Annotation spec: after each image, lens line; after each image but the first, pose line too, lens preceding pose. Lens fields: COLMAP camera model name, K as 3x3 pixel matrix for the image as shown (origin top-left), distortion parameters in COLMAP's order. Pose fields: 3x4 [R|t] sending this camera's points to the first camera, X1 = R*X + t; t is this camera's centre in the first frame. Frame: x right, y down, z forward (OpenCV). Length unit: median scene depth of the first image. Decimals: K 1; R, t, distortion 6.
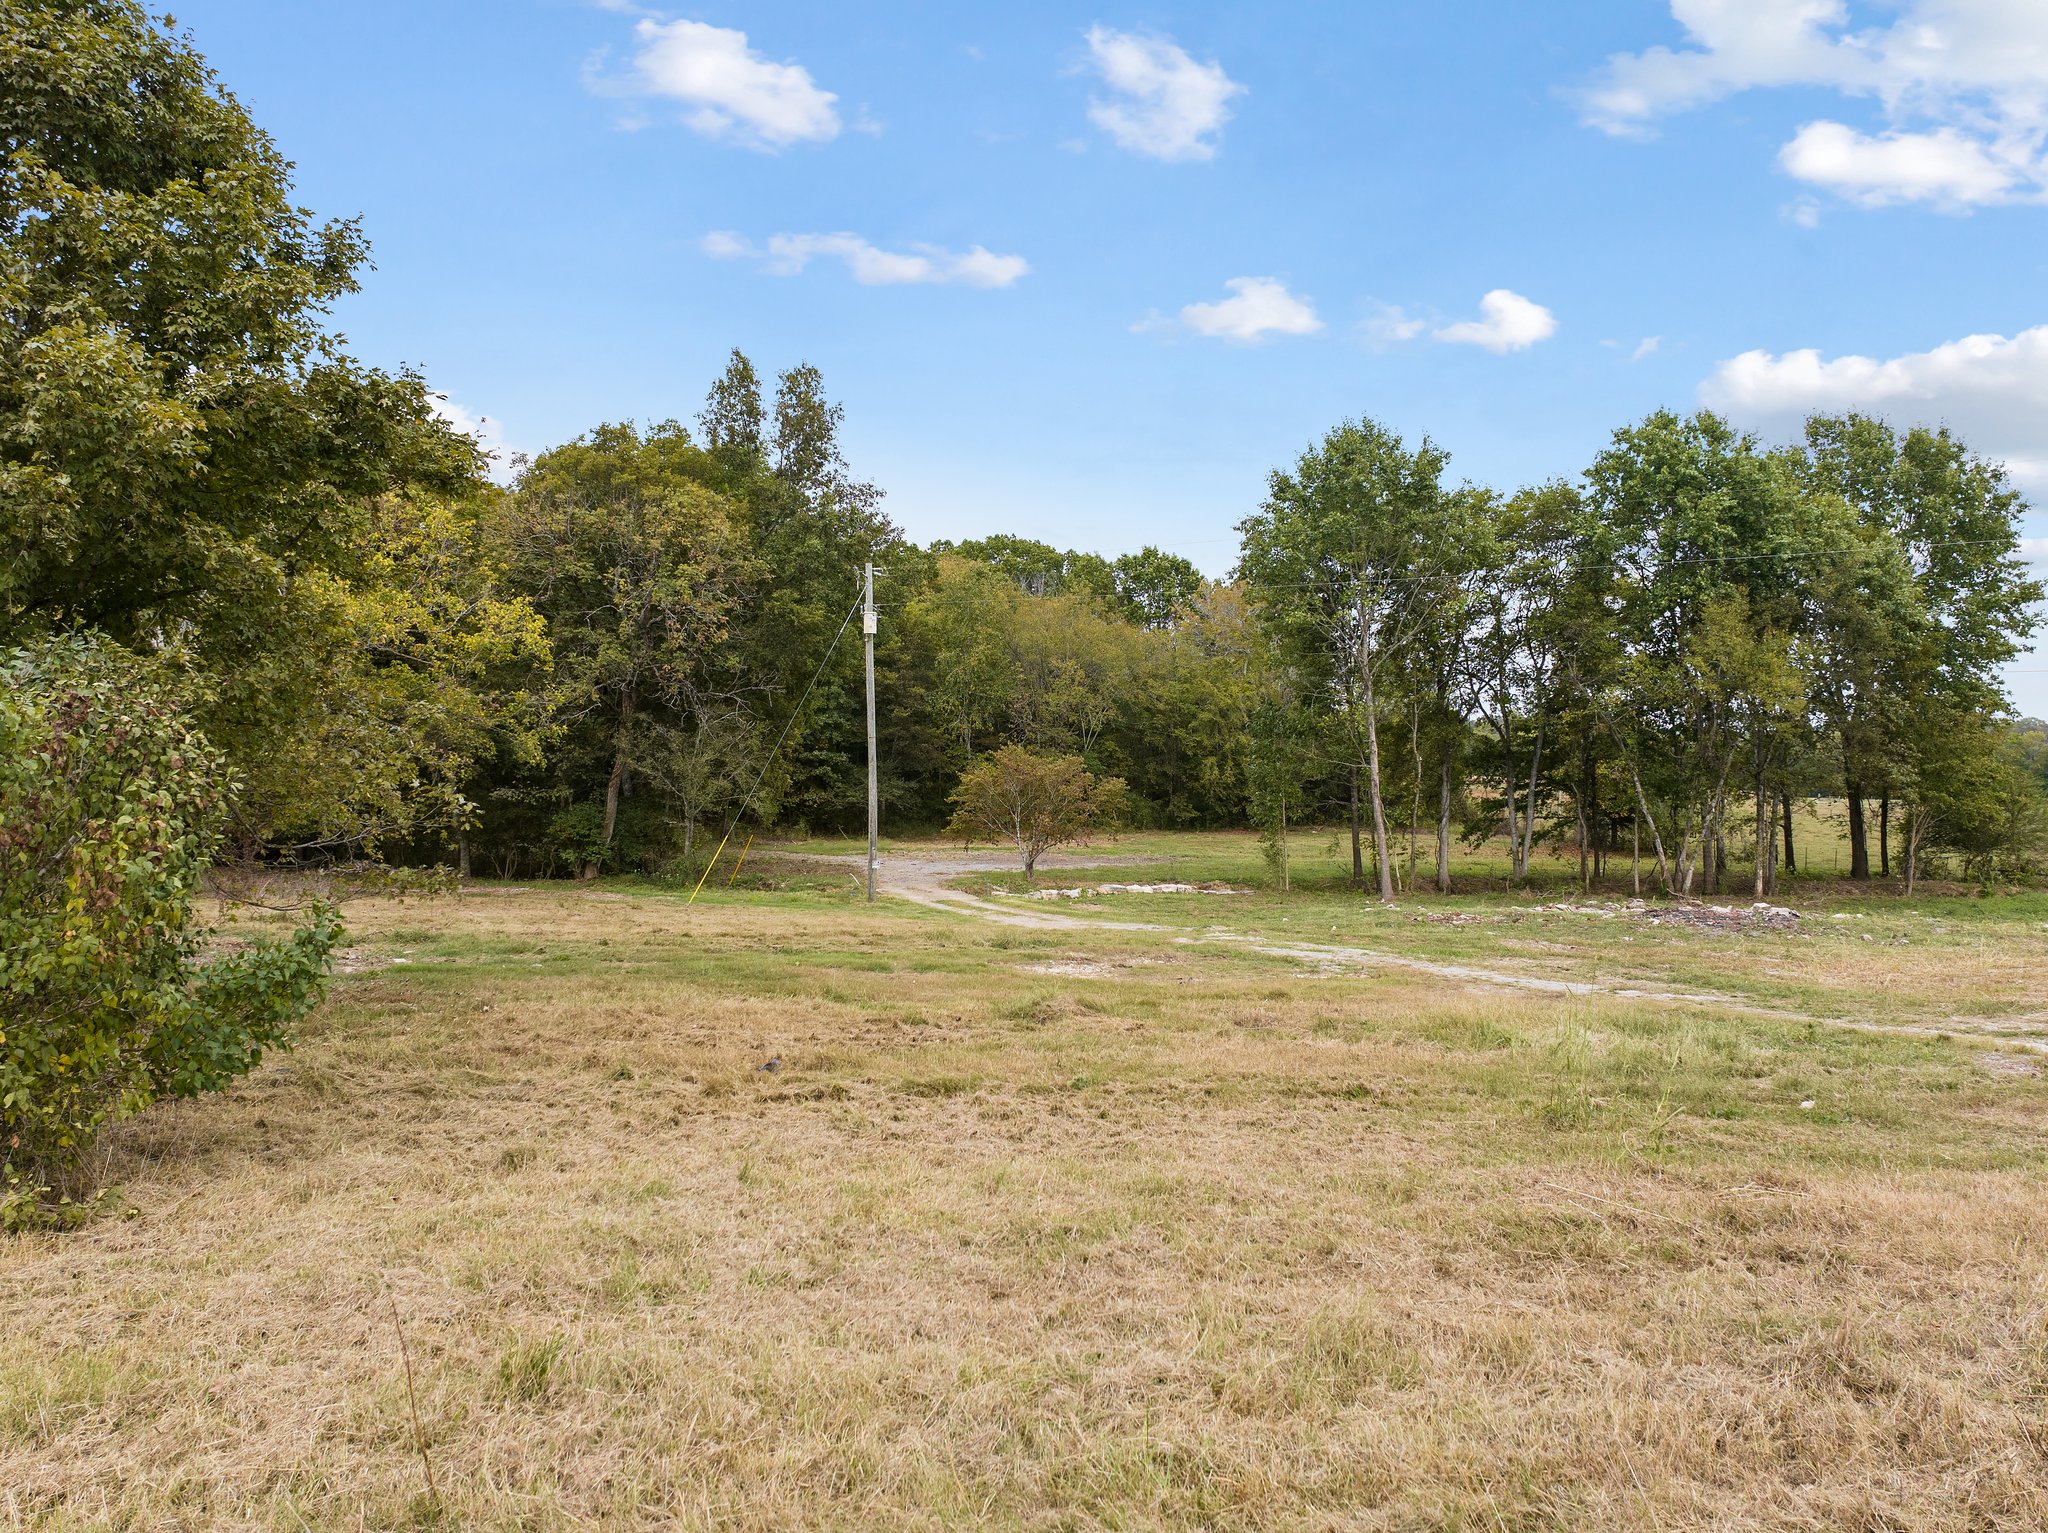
lens RADIAL K [[1450.6, 0, 1033.1], [0, 1450.6, 767.3], [0, 0, 1]] dist [-0.051693, 0.021239]
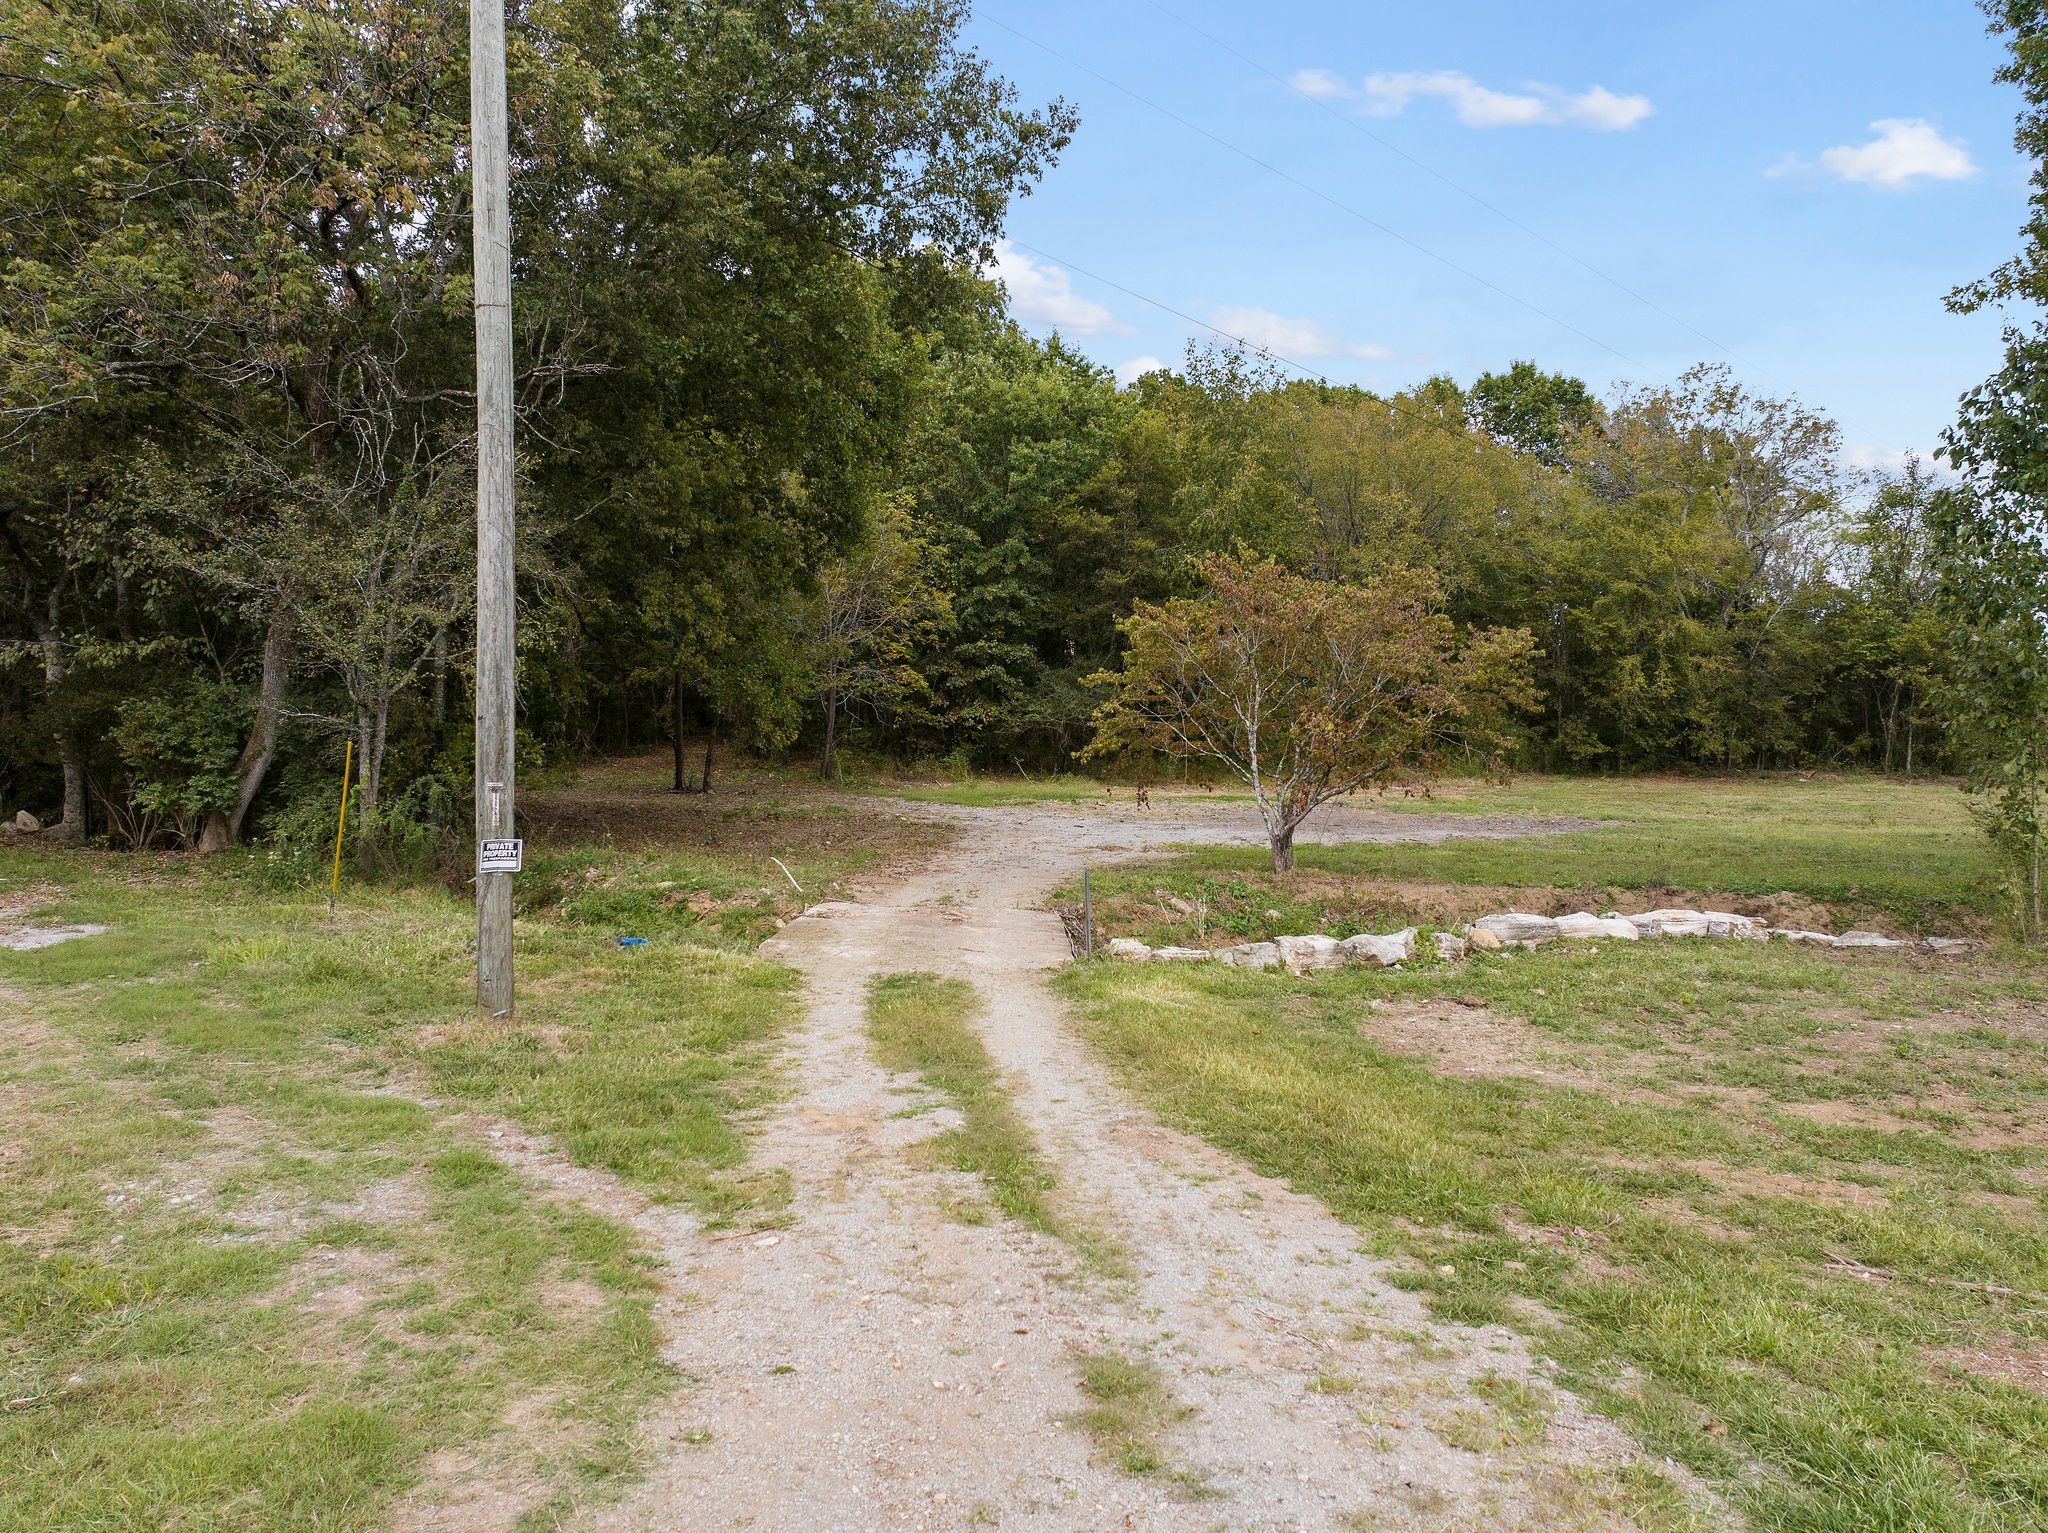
lens RADIAL K [[1450.6, 0, 1014.8], [0, 1450.6, 768.1], [0, 0, 1]] dist [-0.051693, 0.021239]
pose [[0.972745, 0.011600, -0.231587, 0.018958], [-0.003384, 0.999352, 0.035843, 0.034734], [0.231853, -0.034082, 0.972154, 0.617132]]
